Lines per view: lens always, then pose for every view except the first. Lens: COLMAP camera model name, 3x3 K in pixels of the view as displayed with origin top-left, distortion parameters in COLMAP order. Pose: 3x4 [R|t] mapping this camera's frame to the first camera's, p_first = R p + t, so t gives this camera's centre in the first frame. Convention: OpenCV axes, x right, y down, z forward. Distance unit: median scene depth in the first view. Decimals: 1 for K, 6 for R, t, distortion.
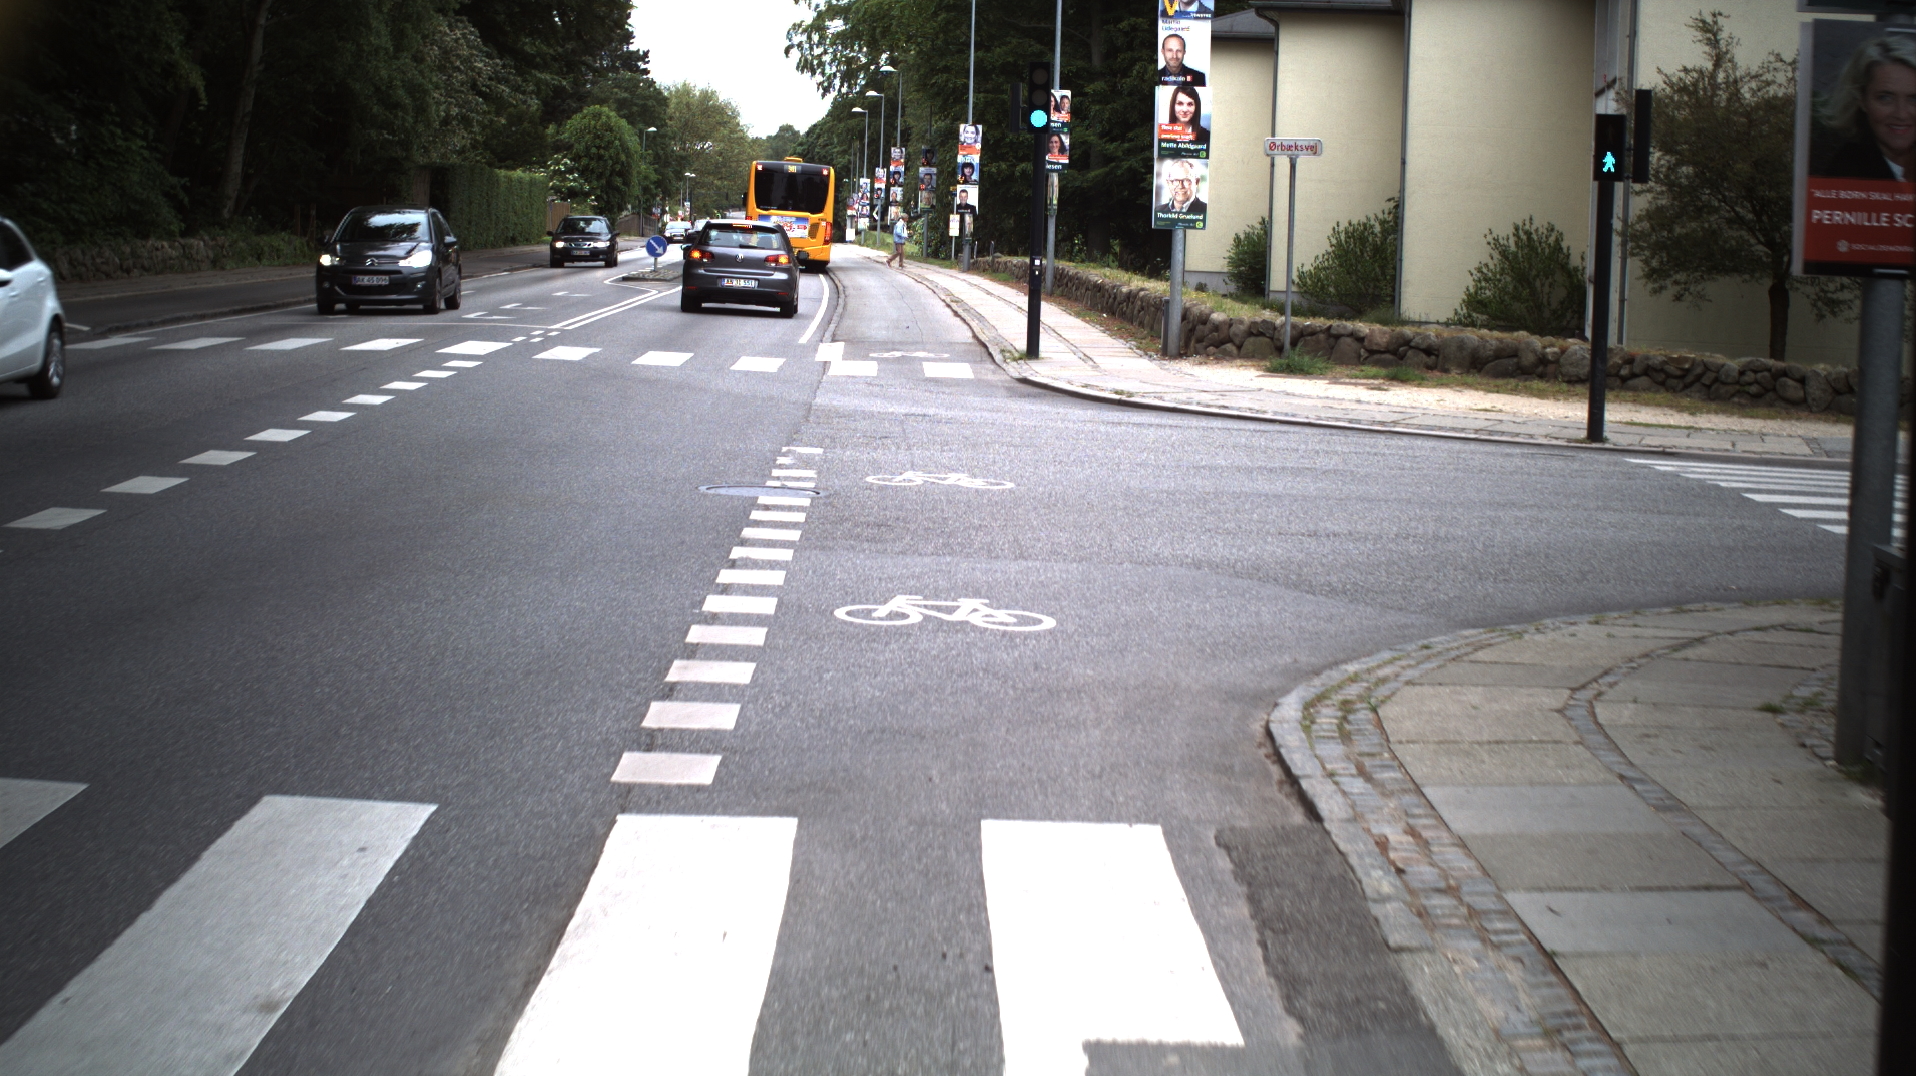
lens RADIAL K [[3725.0, 0, 958.0], [0, 3725.0, 538.0], [0, 0, 1]] dist [-0.289350, 0.228925]
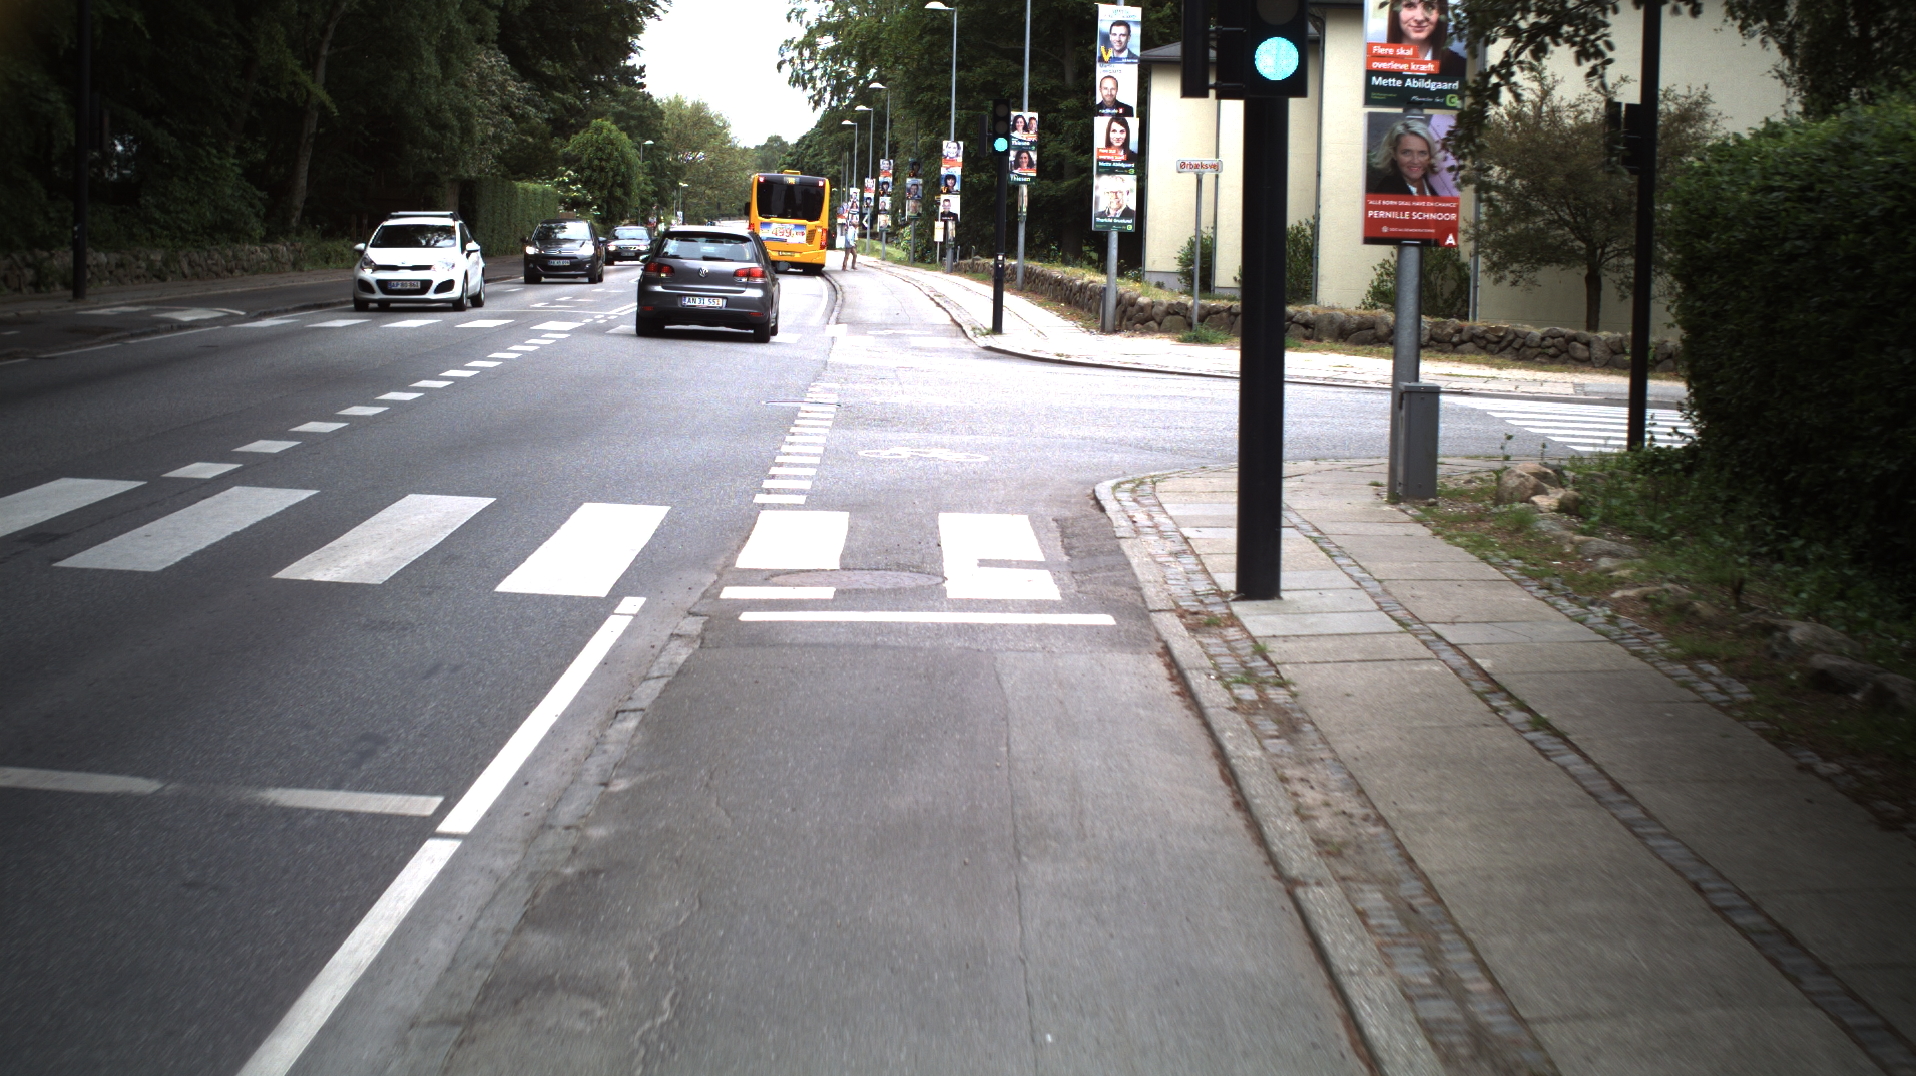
lens RADIAL K [[4163.2, 0, 958.0], [0, 4163.2, 538.0], [0, 0, 1]] dist [-0.335076, -0.170895]
pose [[0.999990, -0.004080, 0.001687, 0.002847], [0.004099, 0.999926, -0.011452, 0.025399], [-0.001640, 0.011459, 0.999933, -0.280320]]
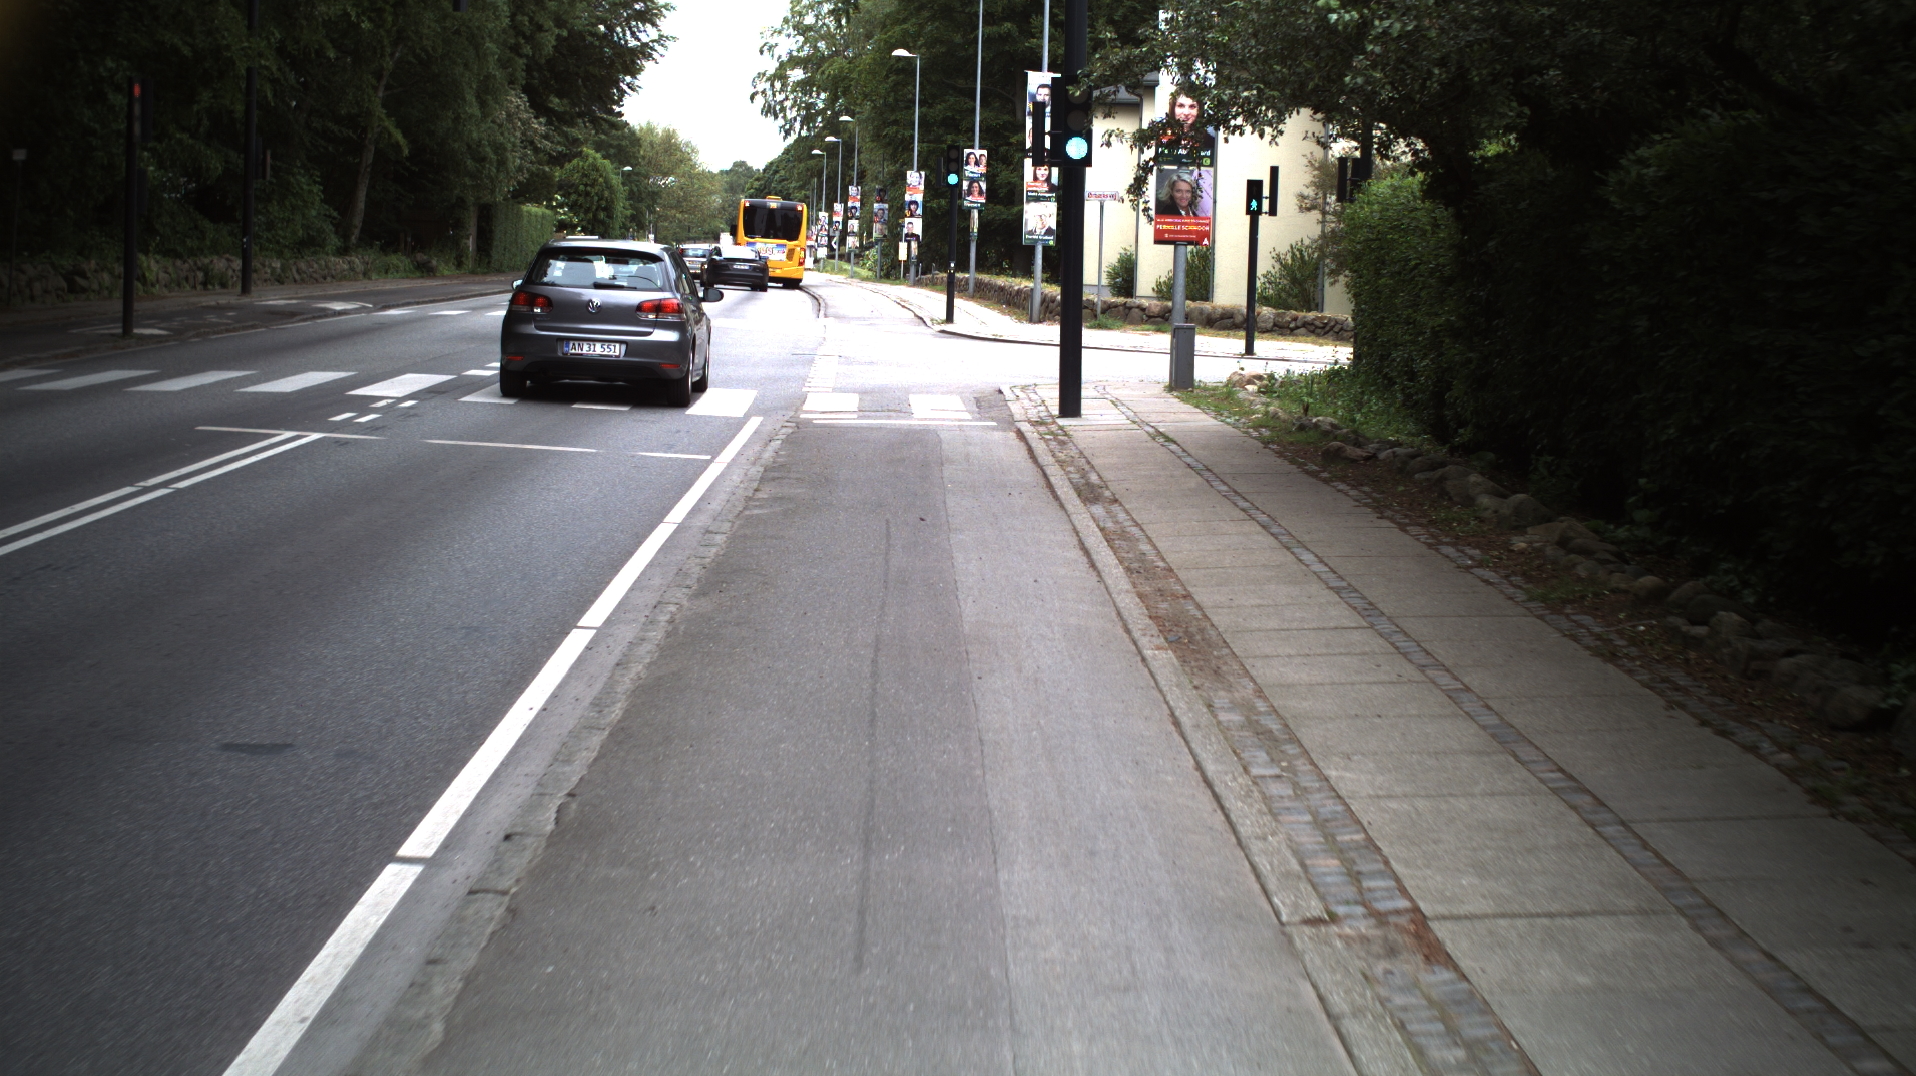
lens RADIAL K [[5046.4, 0, 958.0], [0, 5046.4, 538.0], [0, 0, 1]] dist [-0.442734, -0.704768]
pose [[0.999954, -0.001673, 0.009463, 0.001679], [0.001967, 0.999515, -0.031073, 0.080010], [-0.009407, 0.031091, 0.999472, -0.847136]]
